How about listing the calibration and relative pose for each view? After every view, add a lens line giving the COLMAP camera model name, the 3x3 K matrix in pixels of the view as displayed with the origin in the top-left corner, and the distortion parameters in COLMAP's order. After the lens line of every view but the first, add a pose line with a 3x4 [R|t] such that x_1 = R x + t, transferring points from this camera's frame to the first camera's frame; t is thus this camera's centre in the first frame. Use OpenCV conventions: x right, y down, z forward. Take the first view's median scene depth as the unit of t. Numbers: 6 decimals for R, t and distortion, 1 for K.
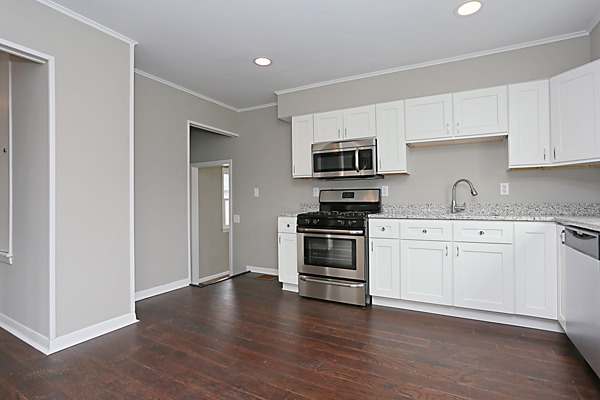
lens RADIAL K [[300.2, 0, 303.0], [0, 300.2, 199.0], [0, 0, 1]] dist [-0.094777, 0.044772]
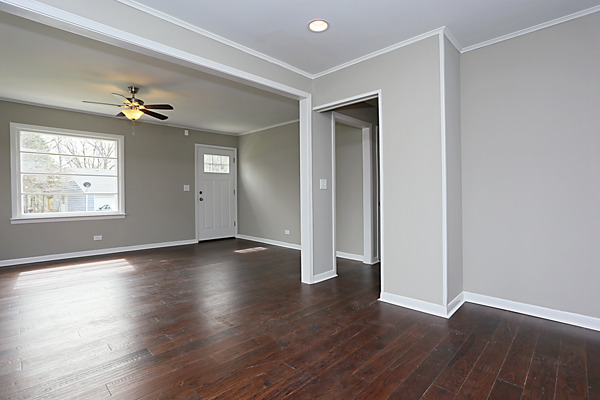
lens RADIAL K [[300.2, 0, 303.0], [0, 300.2, 199.0], [0, 0, 1]] dist [-0.094777, 0.044772]
pose [[-0.273582, 0.023533, -0.961561, 0.397974], [0.011817, 0.999707, 0.021105, -0.000093], [0.961776, -0.005589, -0.273780, 0.665296]]
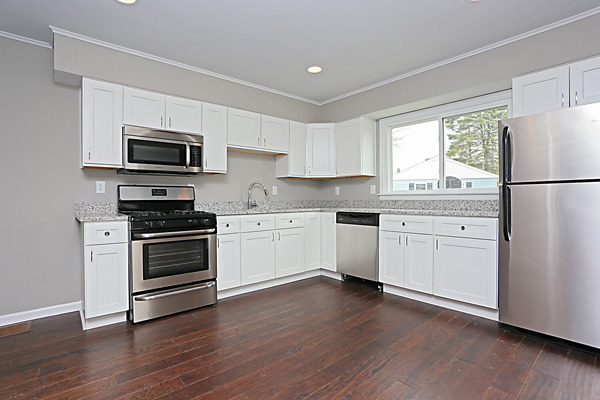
lens RADIAL K [[293.6, 0, 299.9], [0, 293.6, 198.1], [0, 0, 1]] dist [-0.069439, 0.027374]
pose [[0.346223, 0.001581, 0.938151, -0.579964], [-0.004689, 0.999989, 0.000046, 0.002157], [-0.938141, -0.004414, 0.346226, 0.365249]]
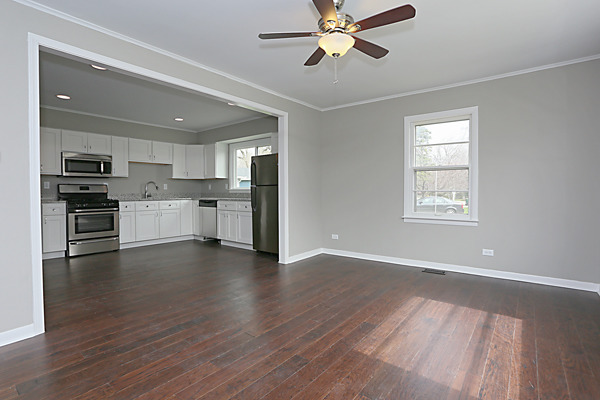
lens RADIAL K [[293.6, 0, 299.9], [0, 293.6, 198.1], [0, 0, 1]] dist [-0.069439, 0.027374]
pose [[0.175113, -0.019407, 0.984357, -1.251977], [-0.008837, 0.999734, 0.021283, -0.003489], [-0.984509, -0.012426, 0.174895, -0.388541]]
